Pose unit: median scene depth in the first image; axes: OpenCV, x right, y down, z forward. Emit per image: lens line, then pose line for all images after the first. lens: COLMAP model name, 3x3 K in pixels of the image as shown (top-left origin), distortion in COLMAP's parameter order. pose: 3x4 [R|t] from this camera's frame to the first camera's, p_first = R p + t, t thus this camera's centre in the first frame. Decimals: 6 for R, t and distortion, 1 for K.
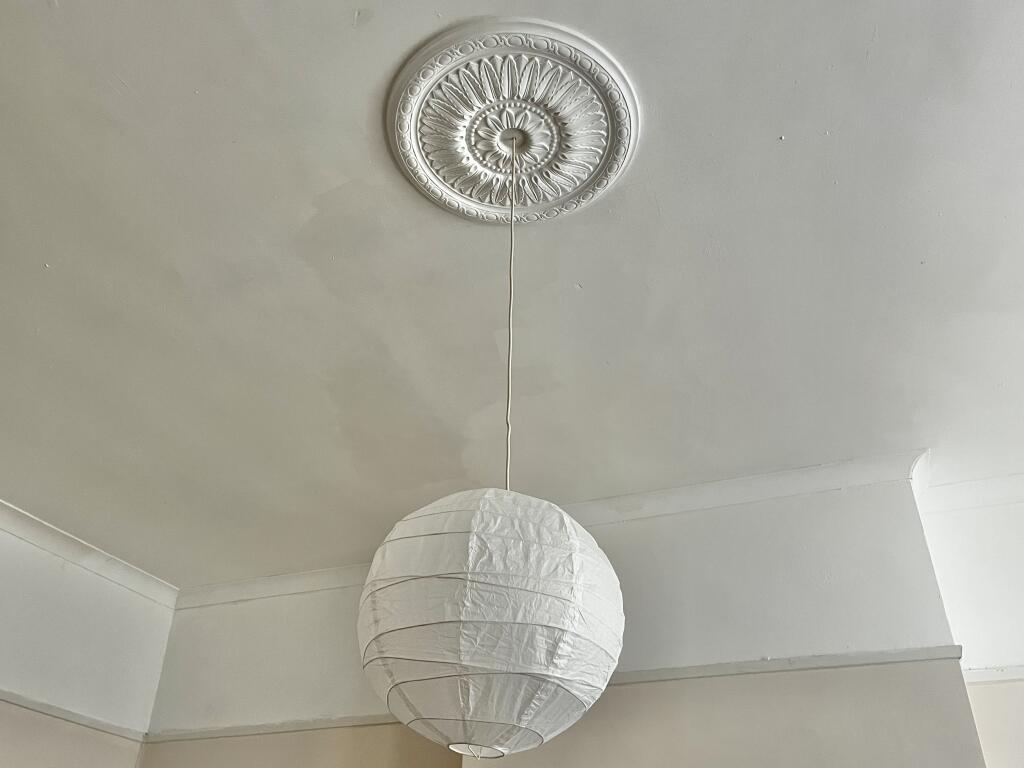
lens RADIAL K [[858.8, 0, 512.0], [0, 858.8, 384.0], [0, 0, 1]] dist [0.068946, -0.004566]
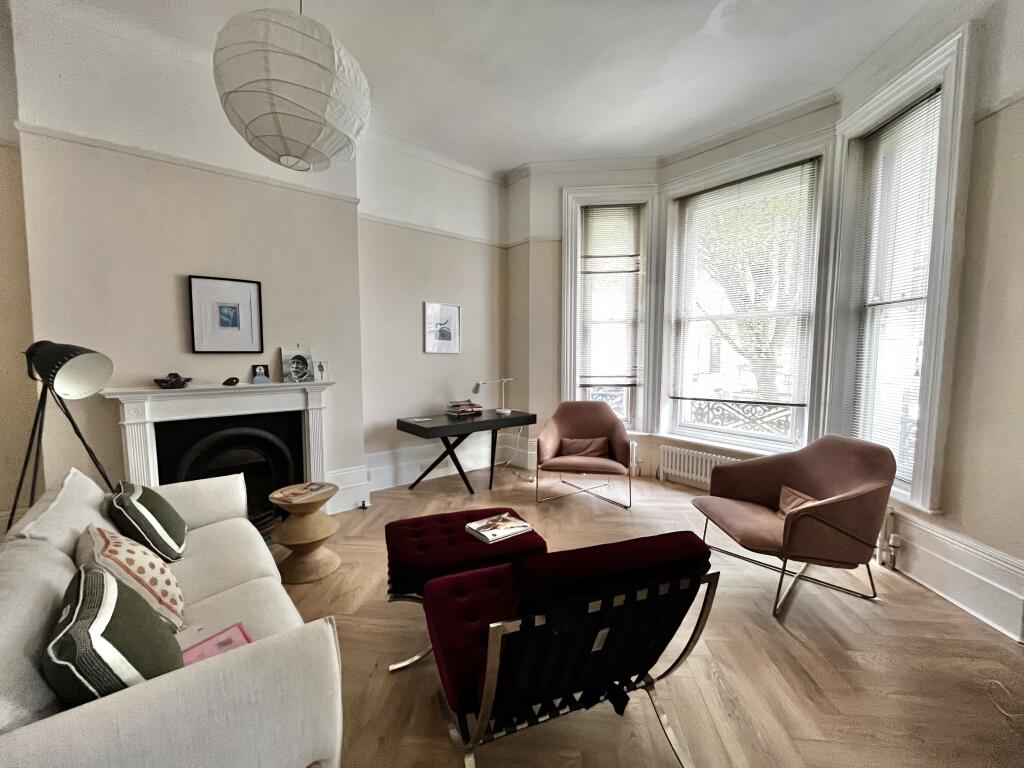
lens RADIAL K [[415.8, 0, 512.0], [0, 415.8, 384.0], [0, 0, 1]] dist [-0.003873, -0.000446]
pose [[0.508572, -0.079087, 0.857380, -0.689805], [-0.467664, 0.810713, 0.352186, 0.269283], [-0.722942, -0.580077, 0.375320, -0.044814]]
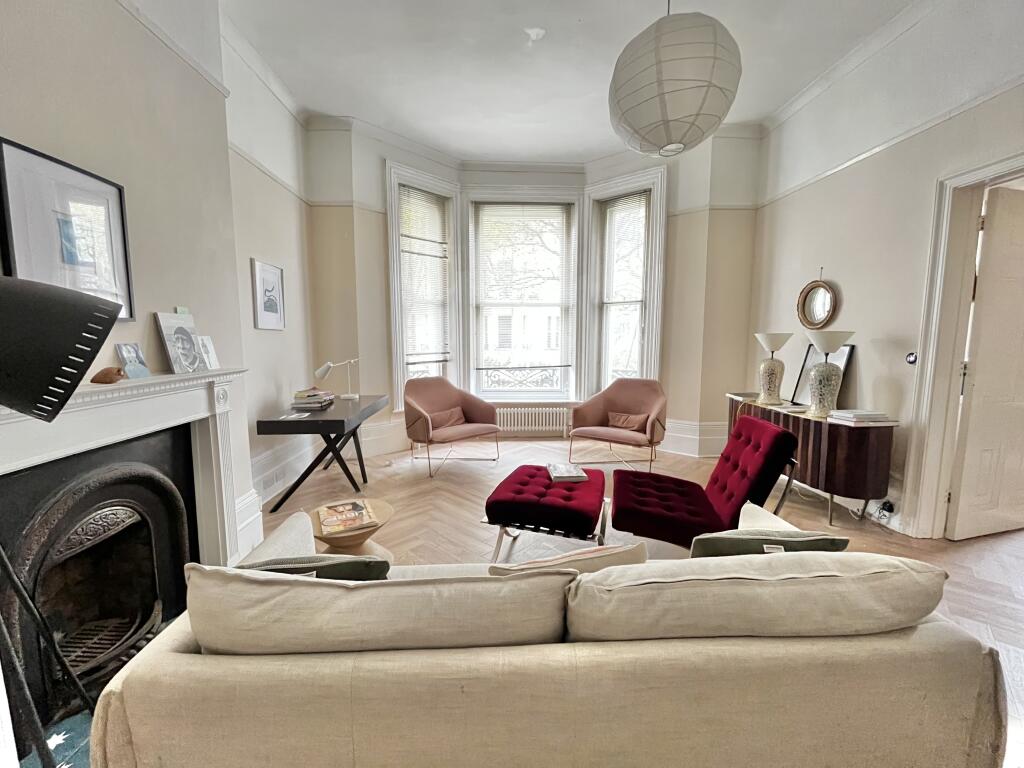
lens RADIAL K [[415.8, 0, 512.0], [0, 415.8, 384.0], [0, 0, 1]] dist [-0.003873, -0.000446]
pose [[-0.388279, -0.117839, 0.913977, -1.019388], [-0.510401, 0.853277, -0.106818, 1.352876], [-0.767288, -0.507969, -0.391455, 1.513652]]
